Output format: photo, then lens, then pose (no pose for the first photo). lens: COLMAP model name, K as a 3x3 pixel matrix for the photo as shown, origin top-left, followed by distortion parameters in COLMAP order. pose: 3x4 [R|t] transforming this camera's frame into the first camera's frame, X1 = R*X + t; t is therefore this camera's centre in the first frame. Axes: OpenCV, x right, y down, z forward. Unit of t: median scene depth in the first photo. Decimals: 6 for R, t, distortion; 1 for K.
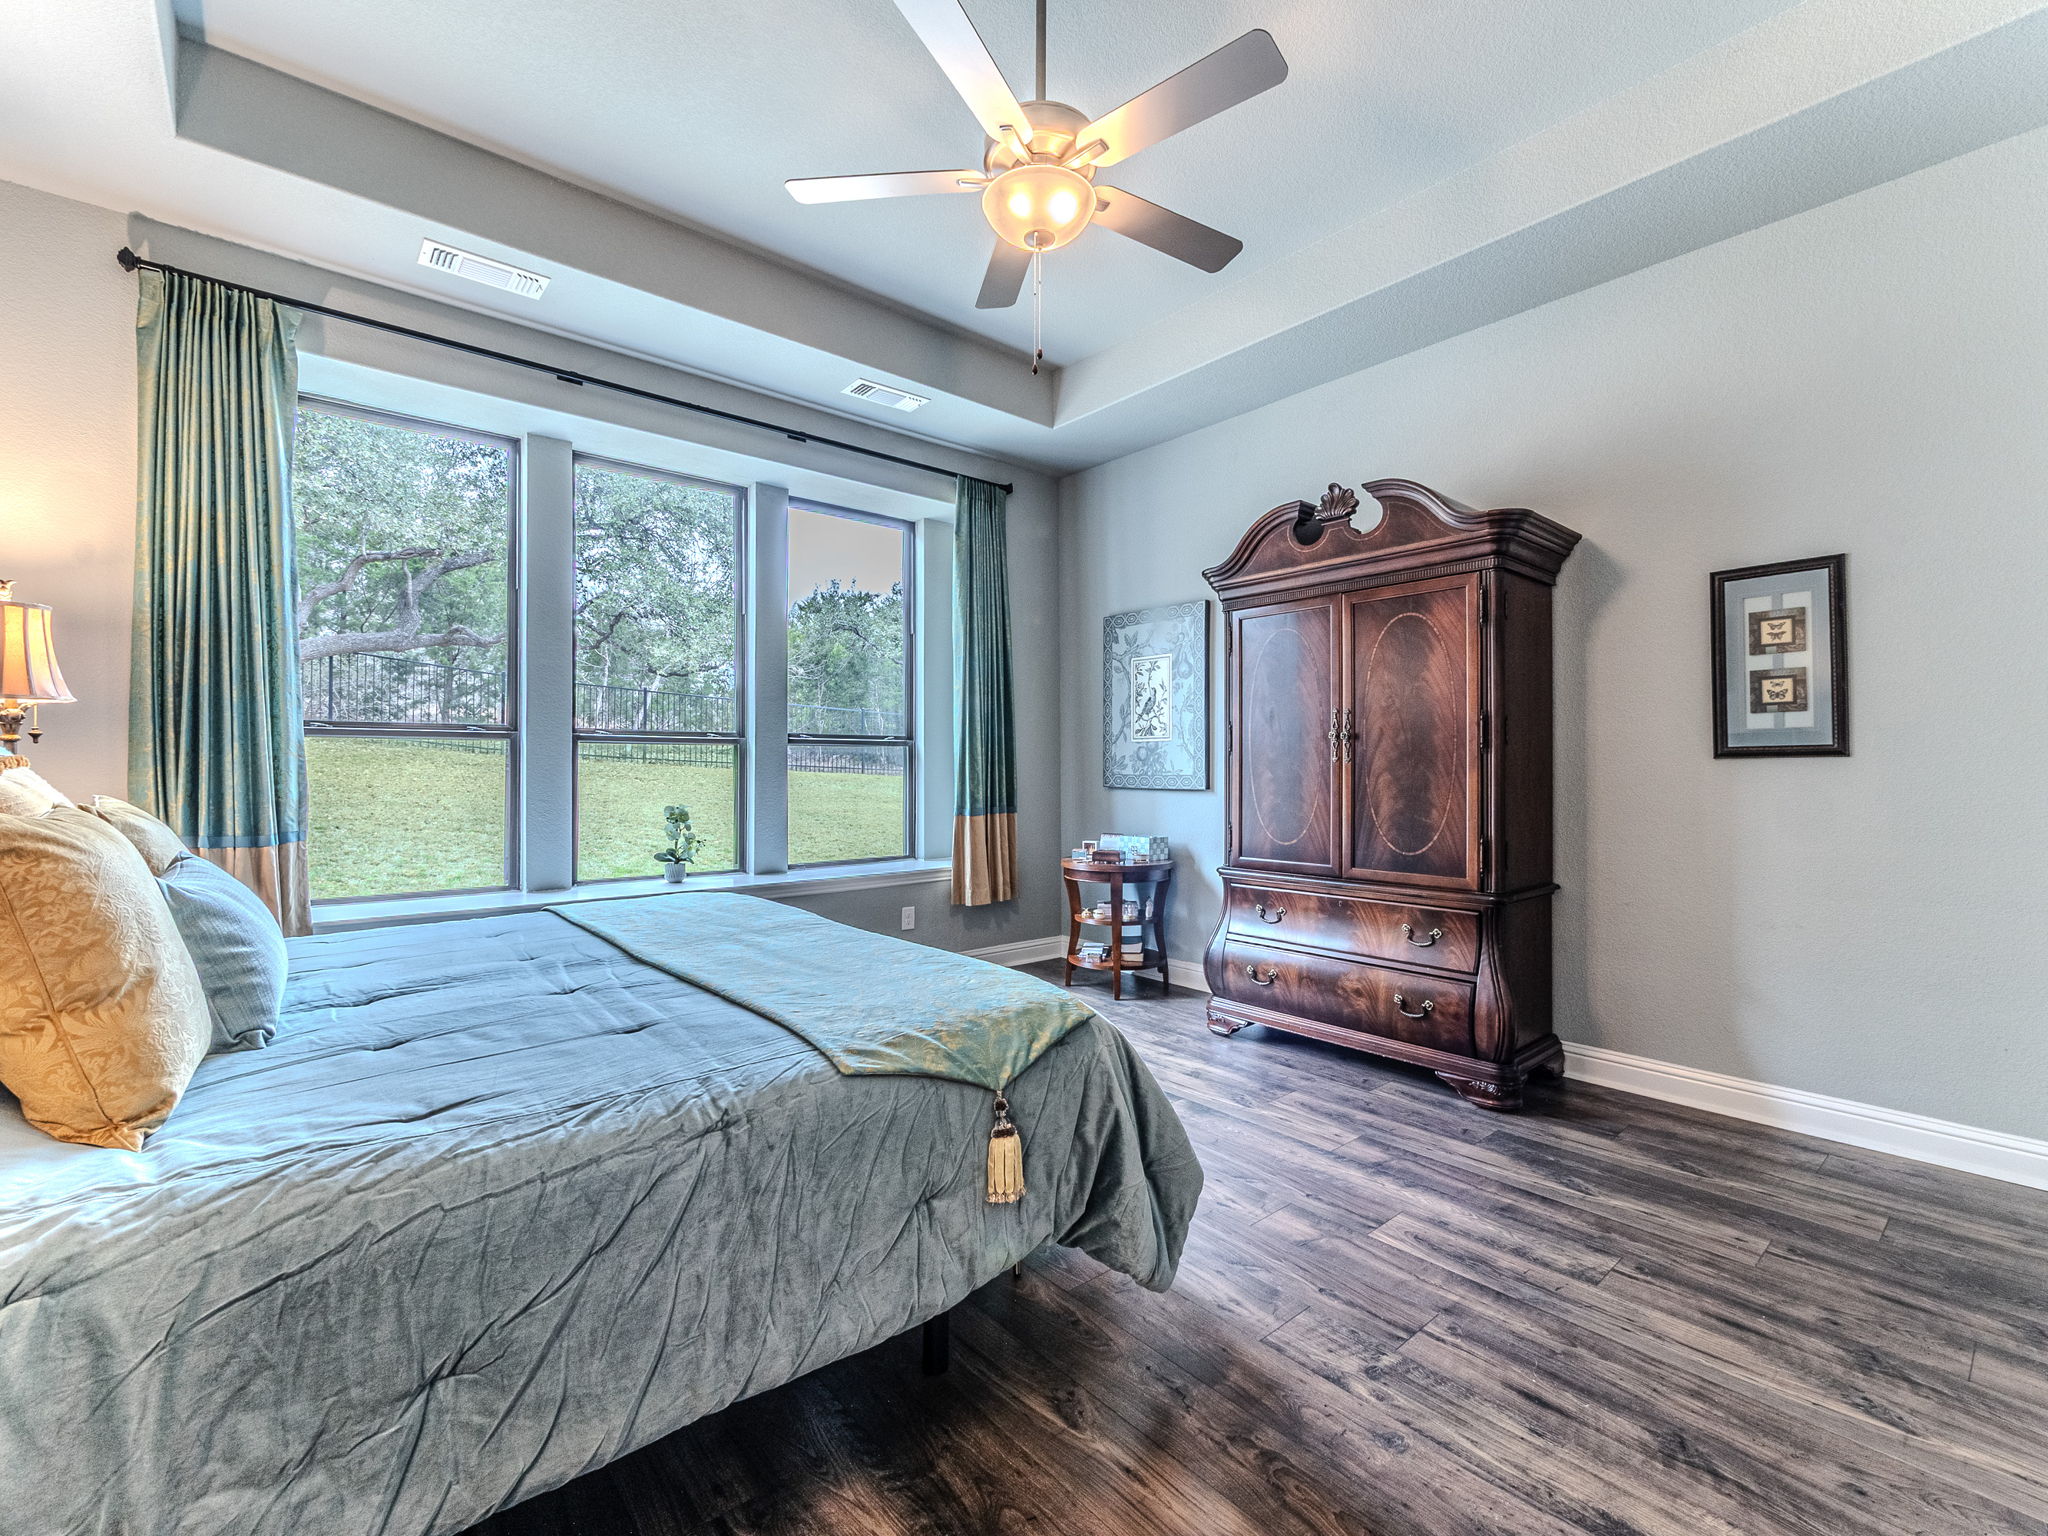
lens RADIAL K [[867.7, 0, 1024.0], [0, 867.7, 768.0], [0, 0, 1]] dist [-0.001331, -0.000253]
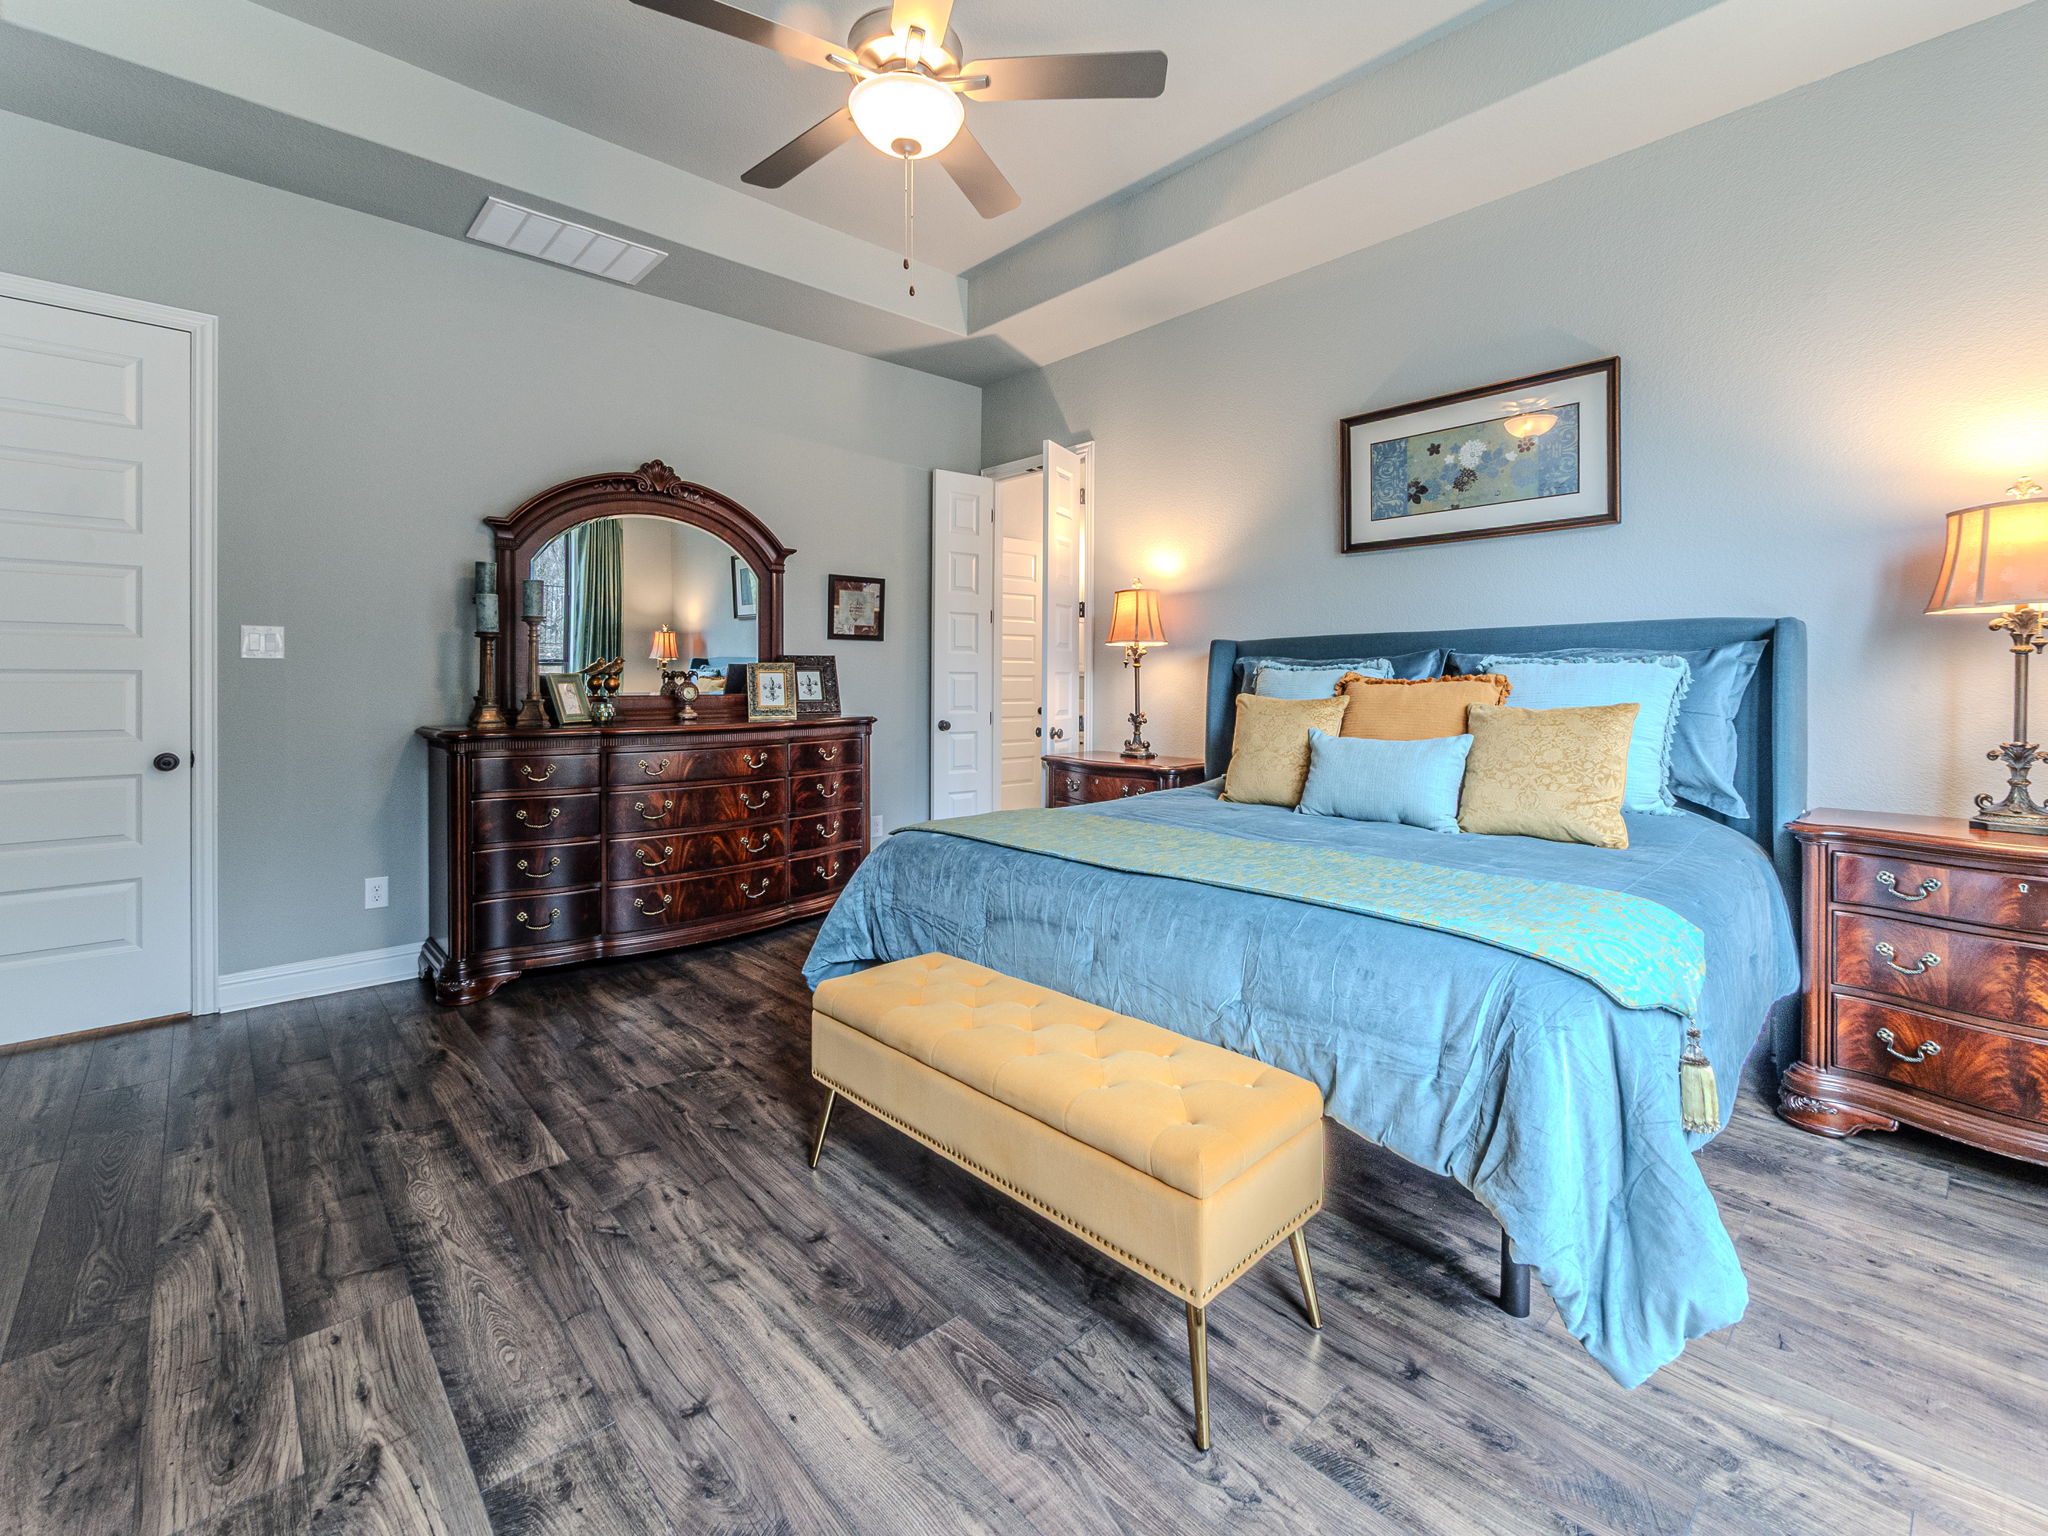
lens RADIAL K [[867.7, 0, 1024.0], [0, 867.7, 768.0], [0, 0, 1]] dist [-0.001331, -0.000253]
pose [[-0.998940, 0.007412, -0.045429, -0.078585], [0.002864, 0.995046, 0.099369, 0.000370], [0.045940, 0.099134, -0.994013, 1.991777]]
